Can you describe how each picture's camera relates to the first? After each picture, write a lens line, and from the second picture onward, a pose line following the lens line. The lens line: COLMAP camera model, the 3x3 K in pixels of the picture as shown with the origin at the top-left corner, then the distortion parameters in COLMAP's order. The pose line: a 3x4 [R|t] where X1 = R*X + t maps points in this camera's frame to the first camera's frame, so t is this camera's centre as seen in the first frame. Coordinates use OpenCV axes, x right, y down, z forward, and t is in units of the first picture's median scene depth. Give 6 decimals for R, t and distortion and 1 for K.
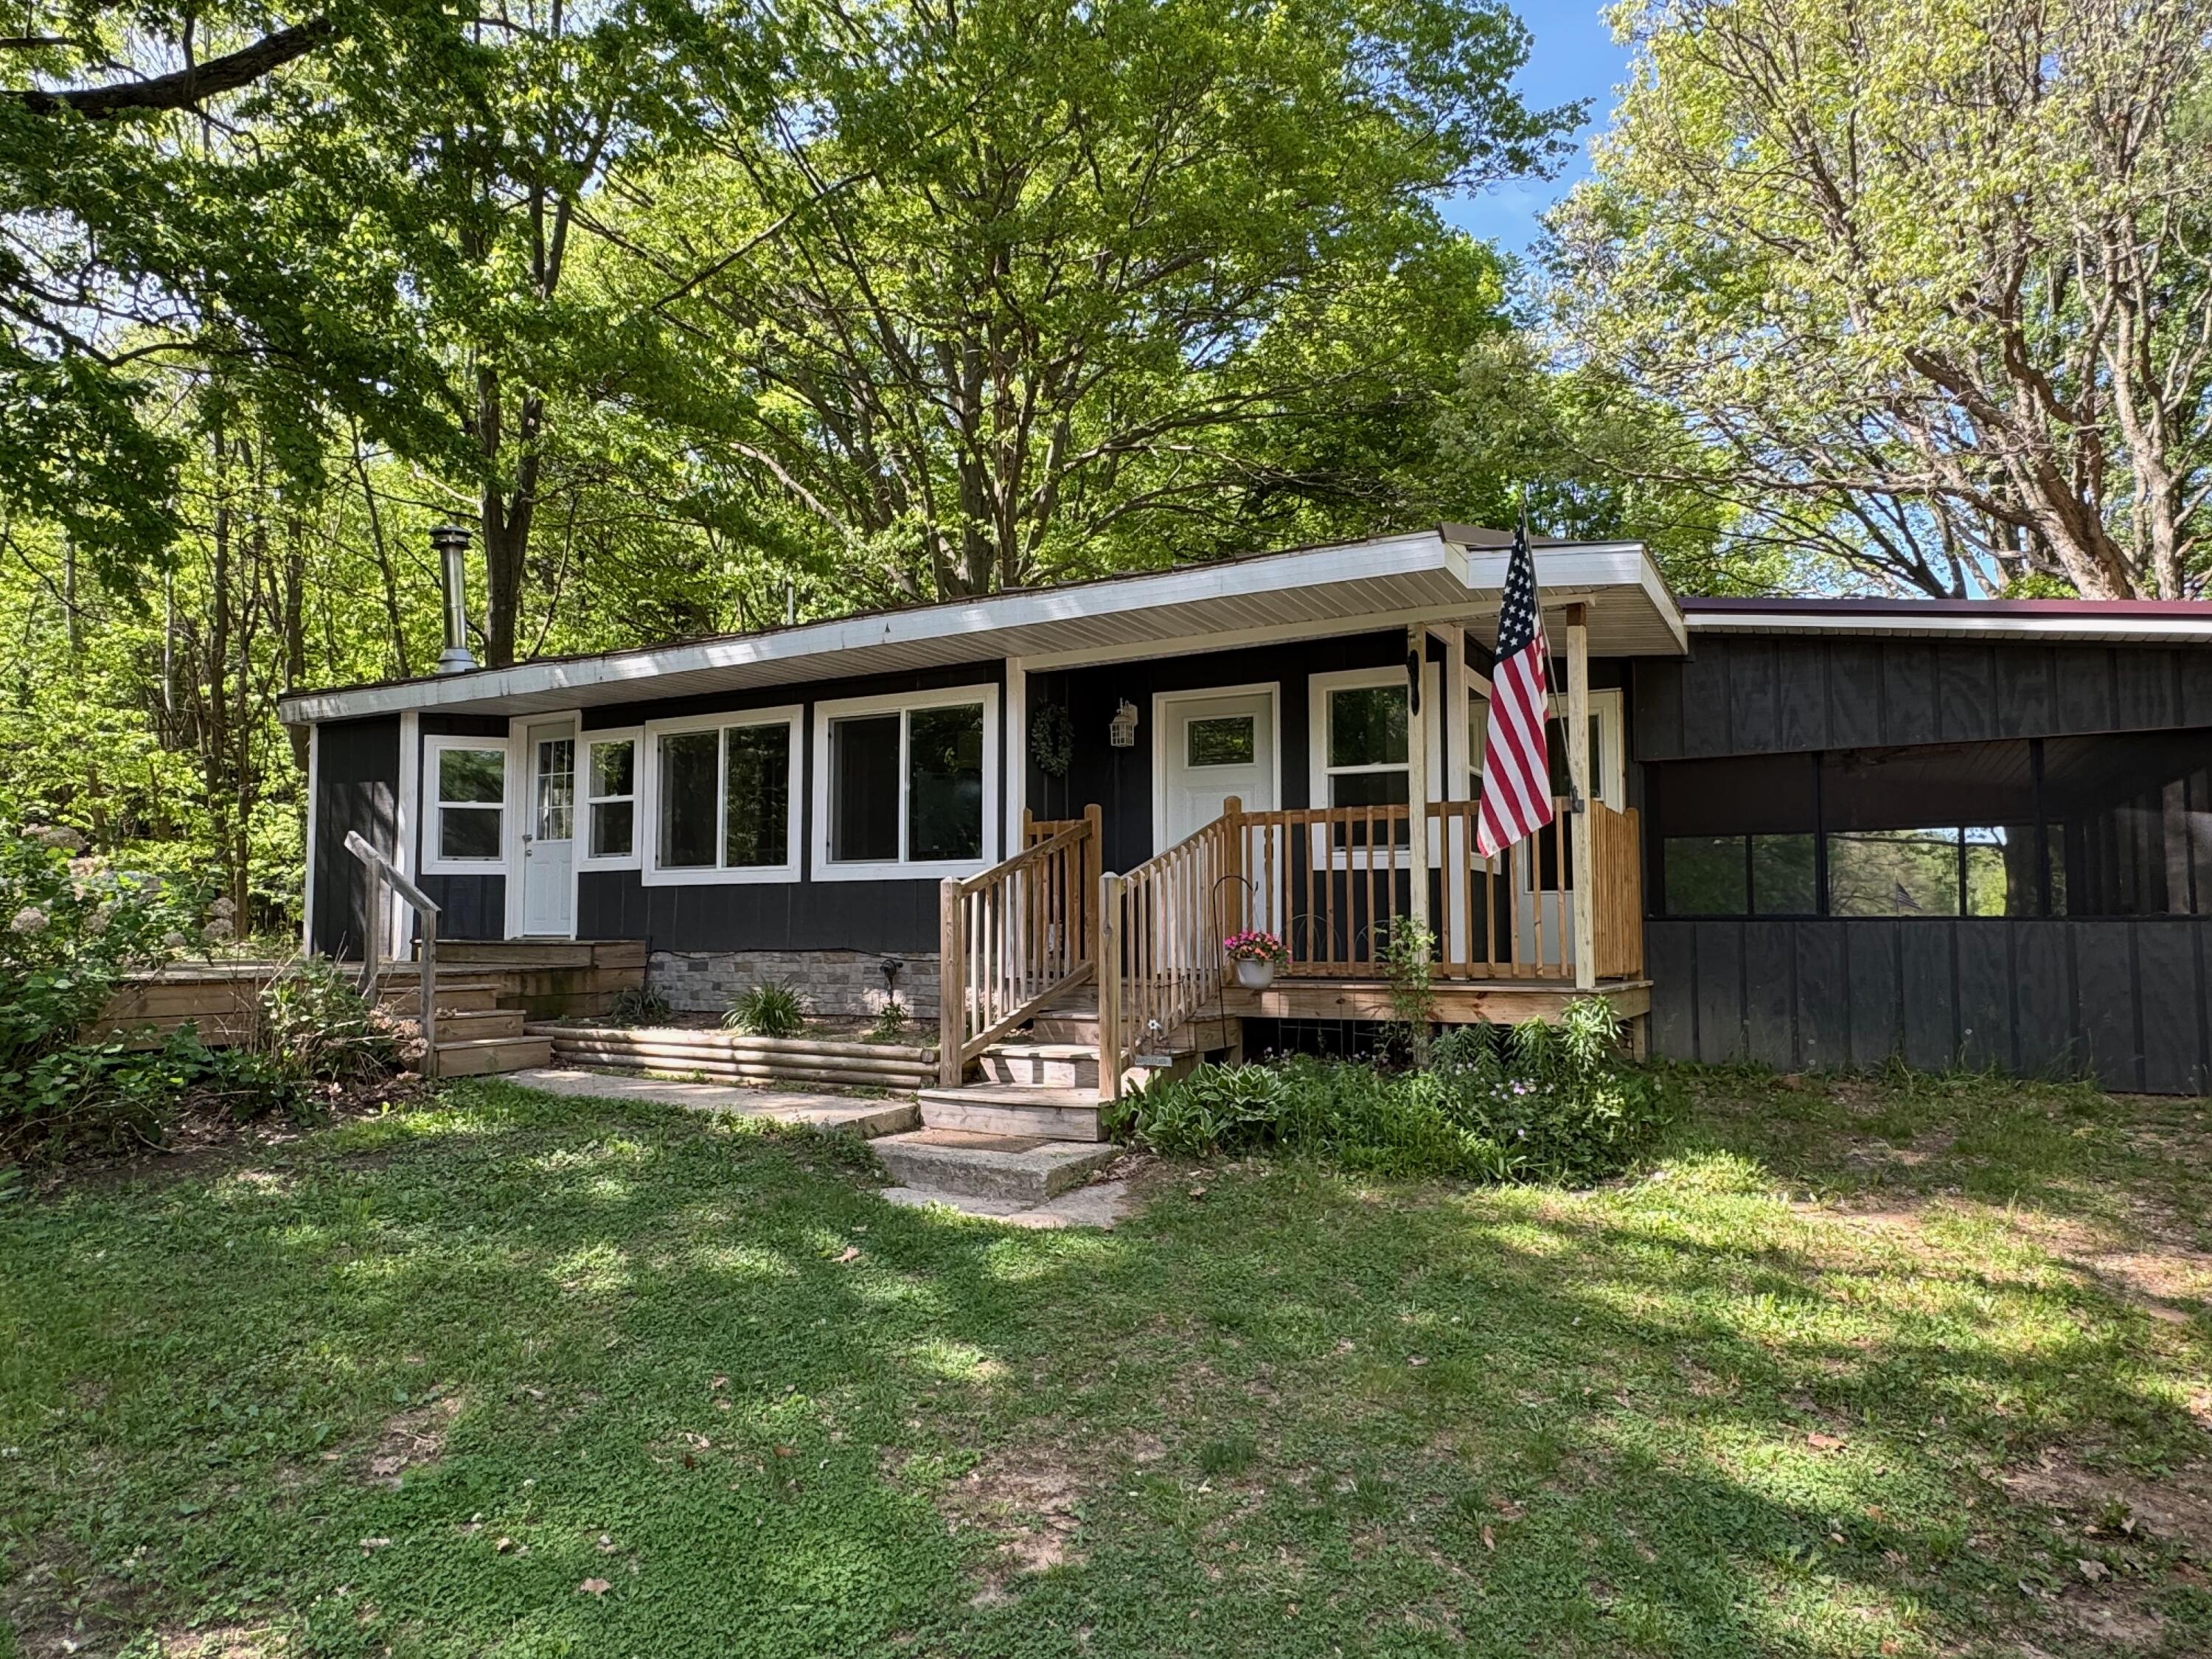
lens RADIAL K [[1353.2, 0, 1106.0], [0, 1353.2, 829.5], [0, 0, 1]] dist [-0.003505, -0.001181]
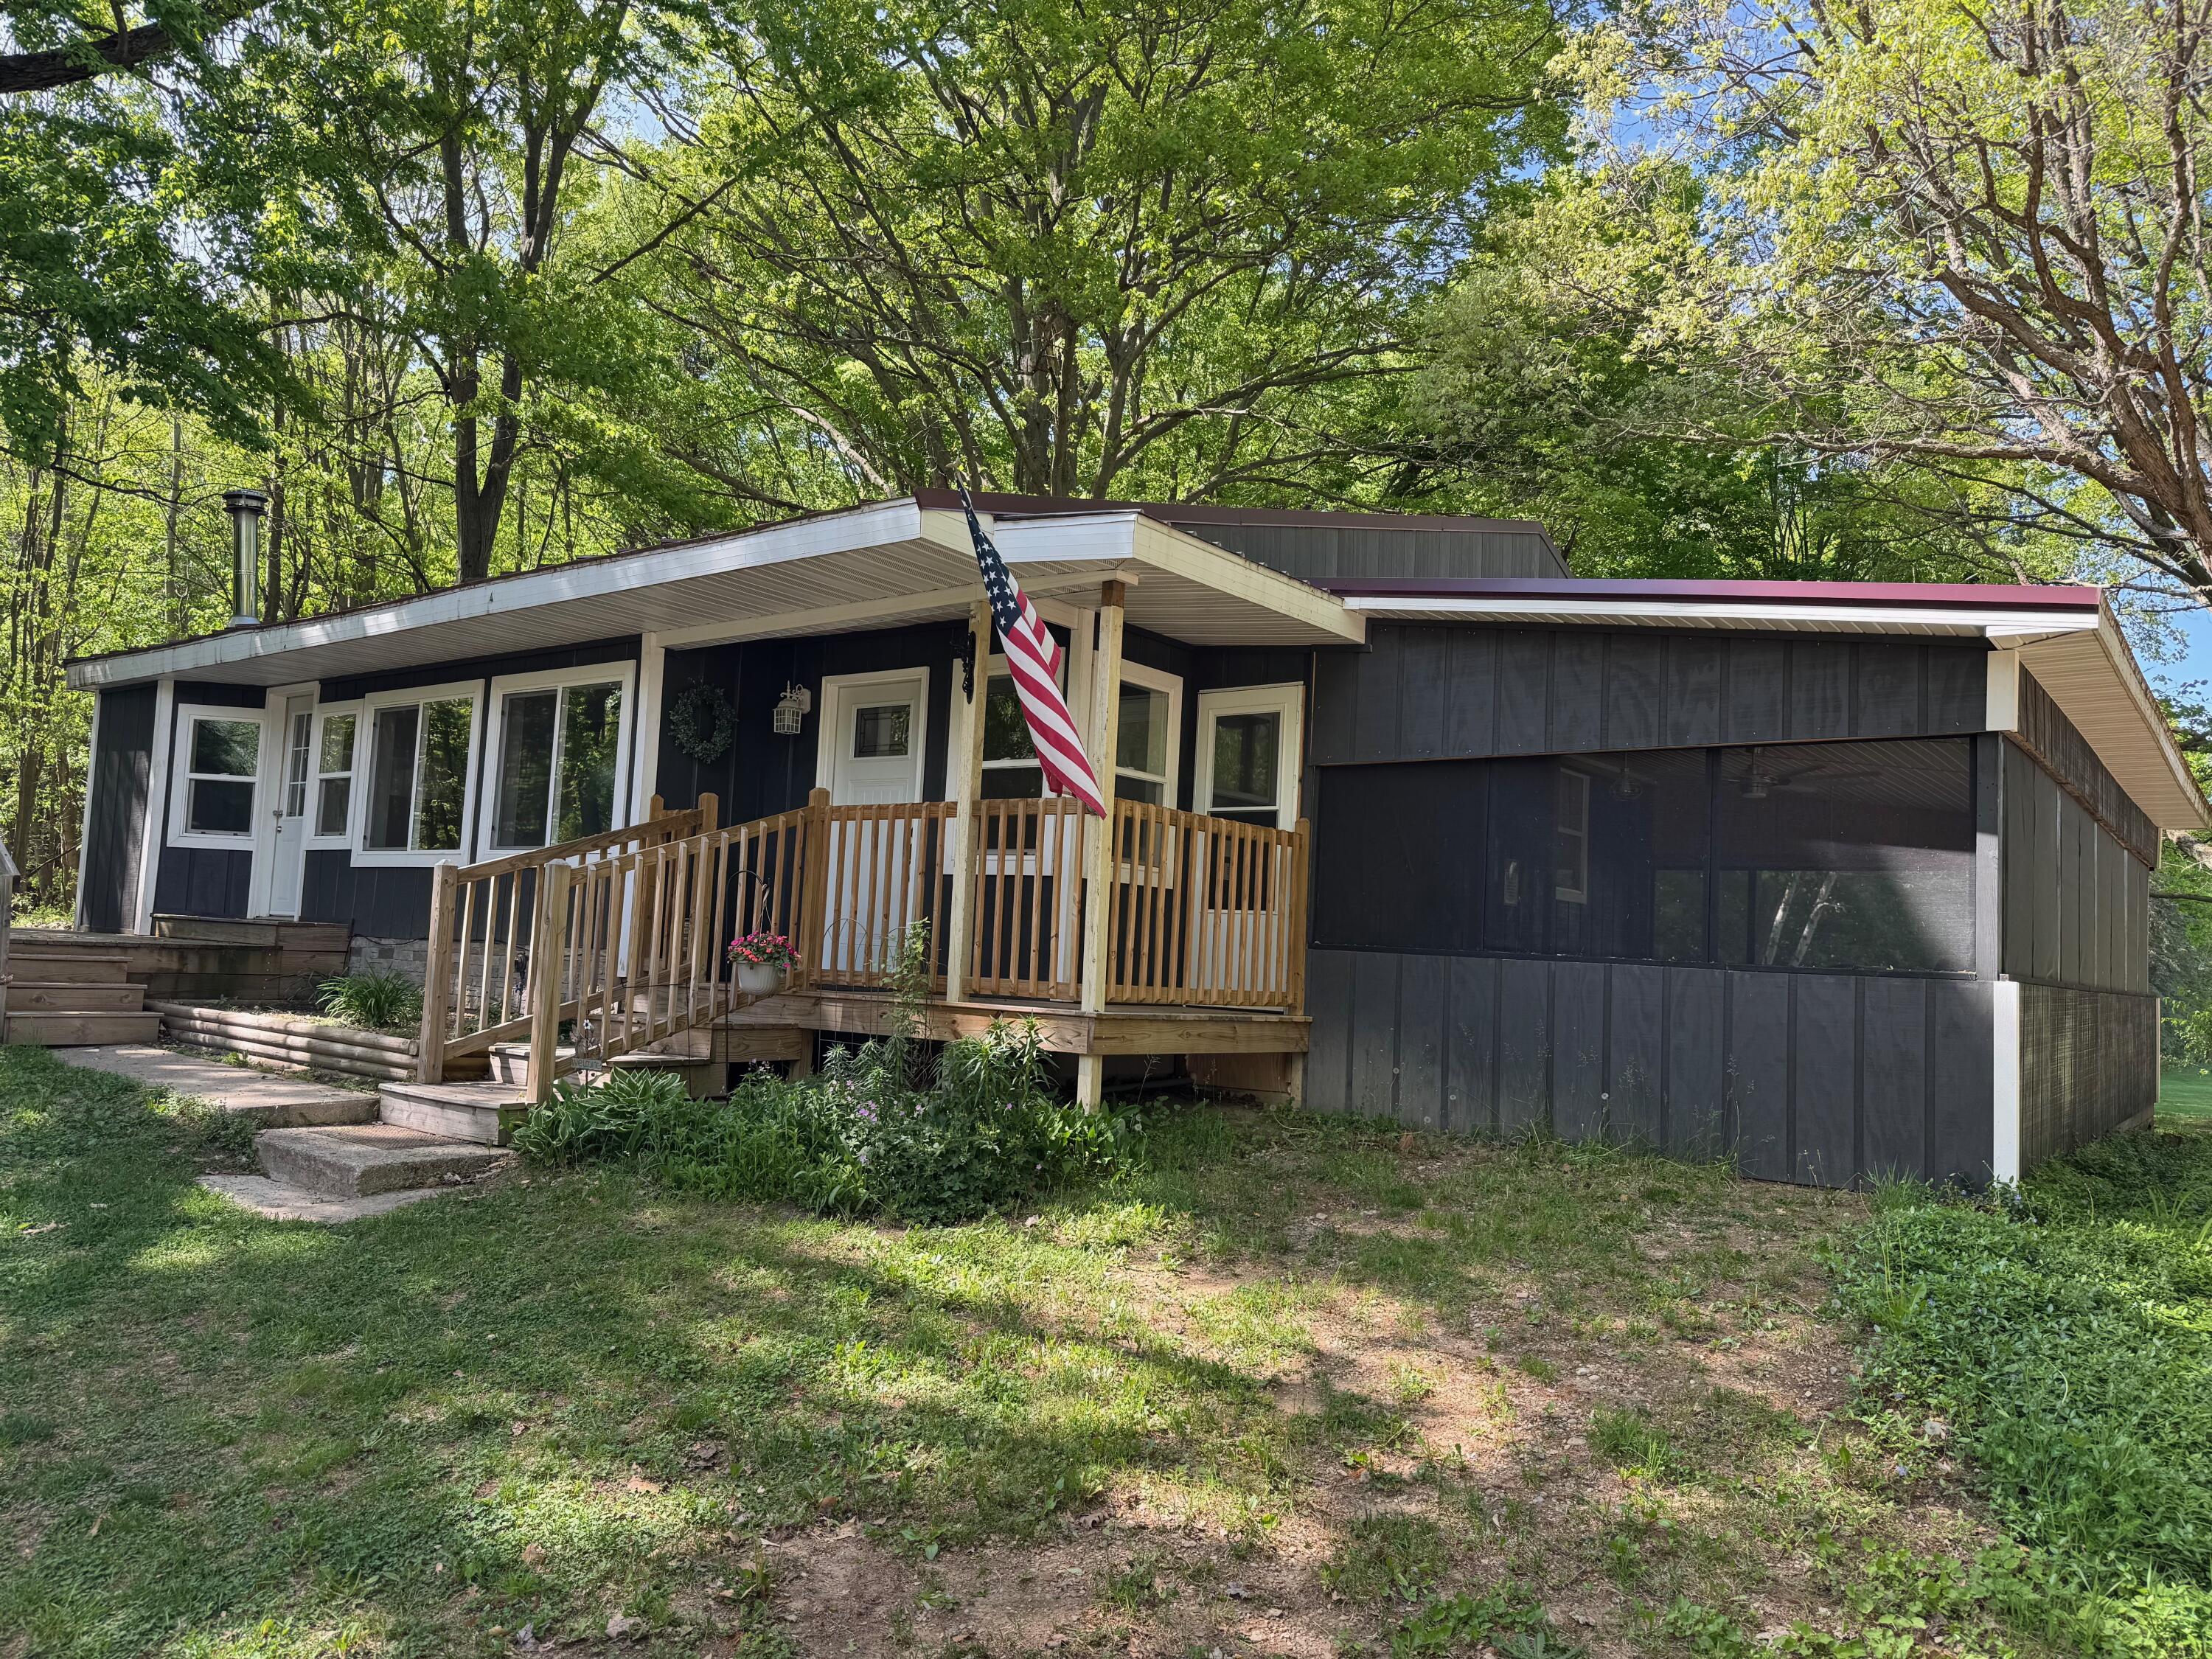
lens RADIAL K [[1504.7, 0, 1106.7], [0, 1504.7, 851.9], [0, 0, 1]] dist [0.132418, -0.190954]
pose [[0.987783, 0.038947, -0.150888, 0.384641], [-0.038140, 0.999238, 0.008245, 0.002346], [0.151094, -0.002390, 0.988516, 0.012592]]
